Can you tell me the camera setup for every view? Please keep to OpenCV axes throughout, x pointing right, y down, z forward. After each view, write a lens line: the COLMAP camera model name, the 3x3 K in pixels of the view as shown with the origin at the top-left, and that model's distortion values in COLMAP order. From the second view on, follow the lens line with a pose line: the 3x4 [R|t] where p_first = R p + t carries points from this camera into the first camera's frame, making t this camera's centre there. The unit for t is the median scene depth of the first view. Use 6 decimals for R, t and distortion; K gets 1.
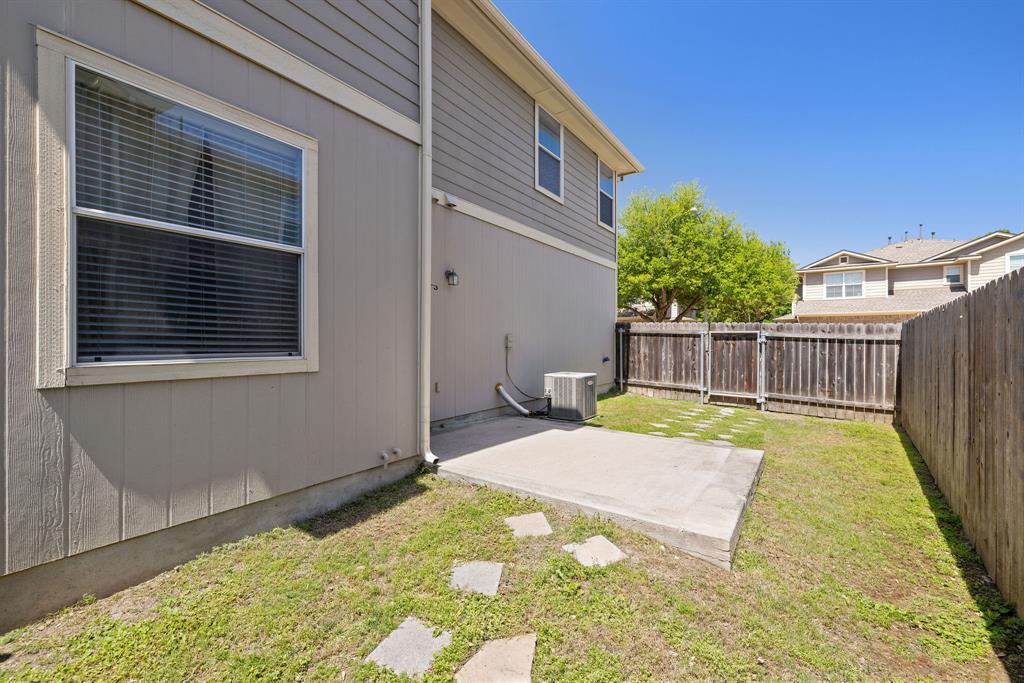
lens RADIAL K [[425.4, 0, 512.0], [0, 425.4, 341.5], [0, 0, 1]] dist [-0.001103, -0.000042]
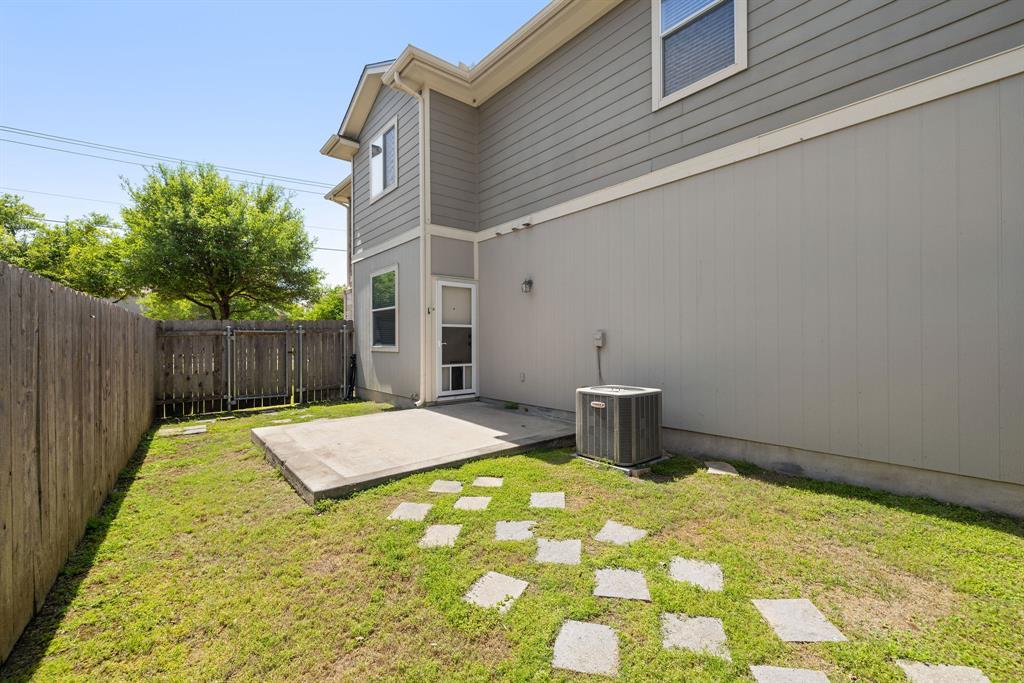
lens RADIAL K [[425.4, 0, 512.0], [0, 425.4, 341.5], [0, 0, 1]] dist [-0.001103, -0.000042]
pose [[-0.257239, 0.008622, -0.966309, 0.945486], [0.014102, 0.999887, 0.005167, -0.003981], [0.966245, -0.012297, -0.257331, 1.183702]]
